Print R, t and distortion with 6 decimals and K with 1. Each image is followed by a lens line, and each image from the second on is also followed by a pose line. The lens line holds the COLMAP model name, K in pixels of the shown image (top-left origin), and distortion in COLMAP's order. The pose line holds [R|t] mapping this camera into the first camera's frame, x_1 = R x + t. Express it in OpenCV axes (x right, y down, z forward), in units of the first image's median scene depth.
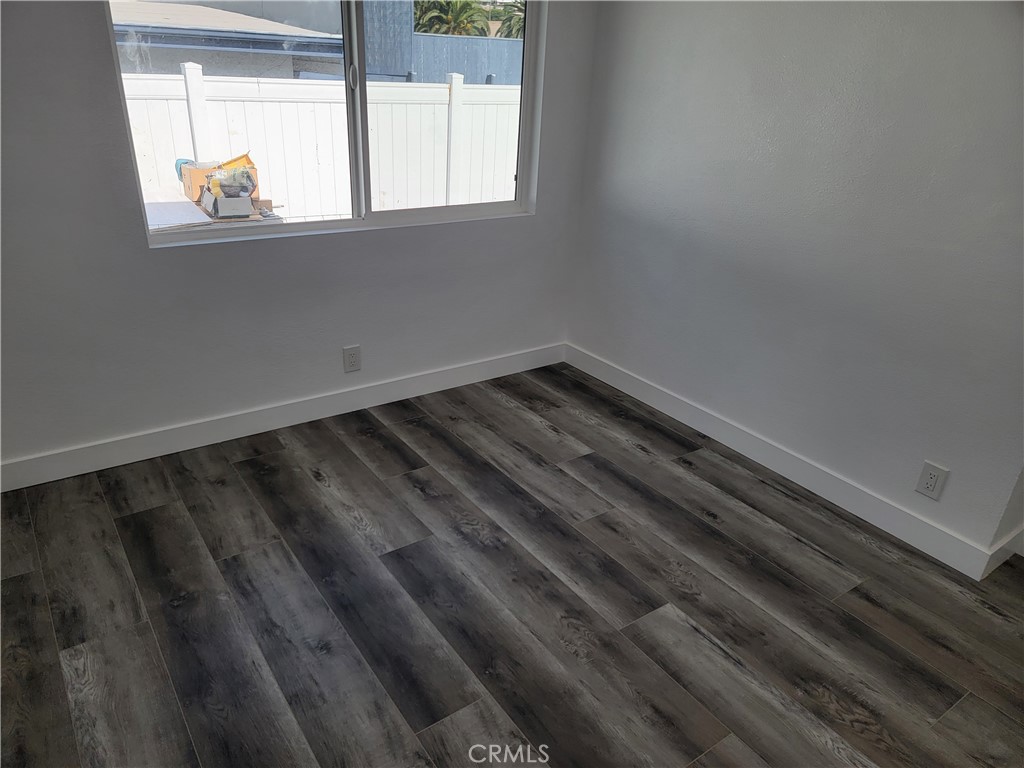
lens RADIAL K [[710.4, 0, 508.8], [0, 710.4, 373.5], [0, 0, 1]] dist [0.047981, -0.010354]
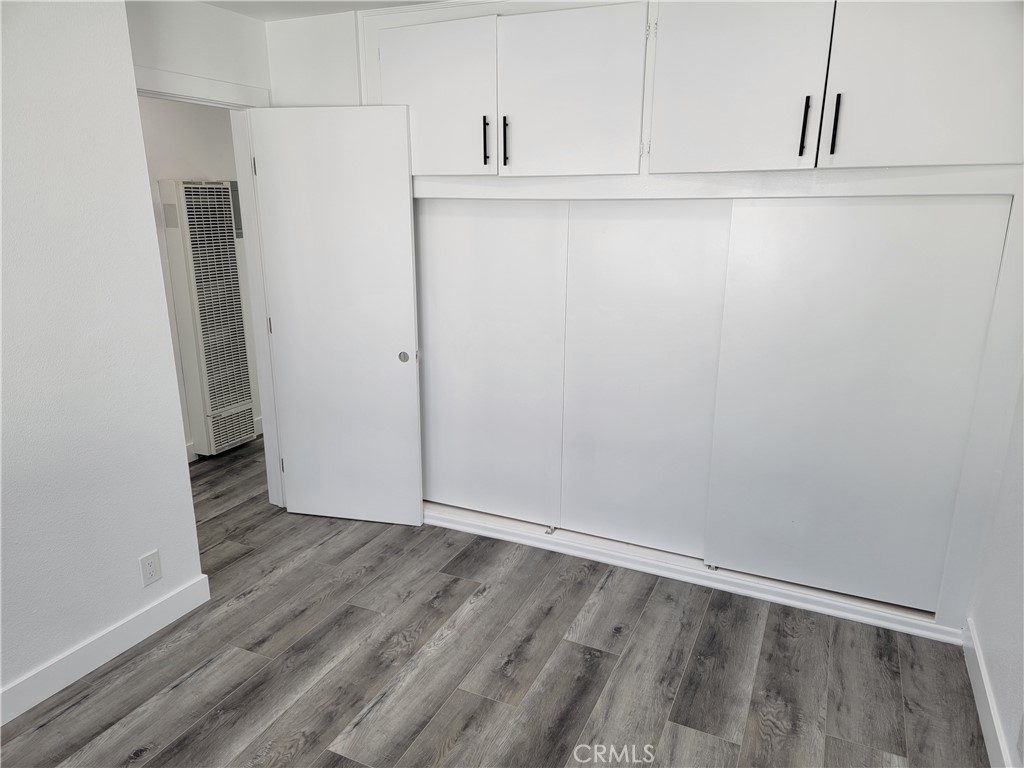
lens RADIAL K [[710.4, 0, 511.9], [0, 710.4, 388.5], [0, 0, 1]] dist [0.047981, -0.010354]
pose [[-0.486437, -0.268917, 0.831302, -0.552071], [0.336035, 0.820689, 0.462115, -0.424577], [-0.806511, 0.504136, -0.308848, 0.847265]]
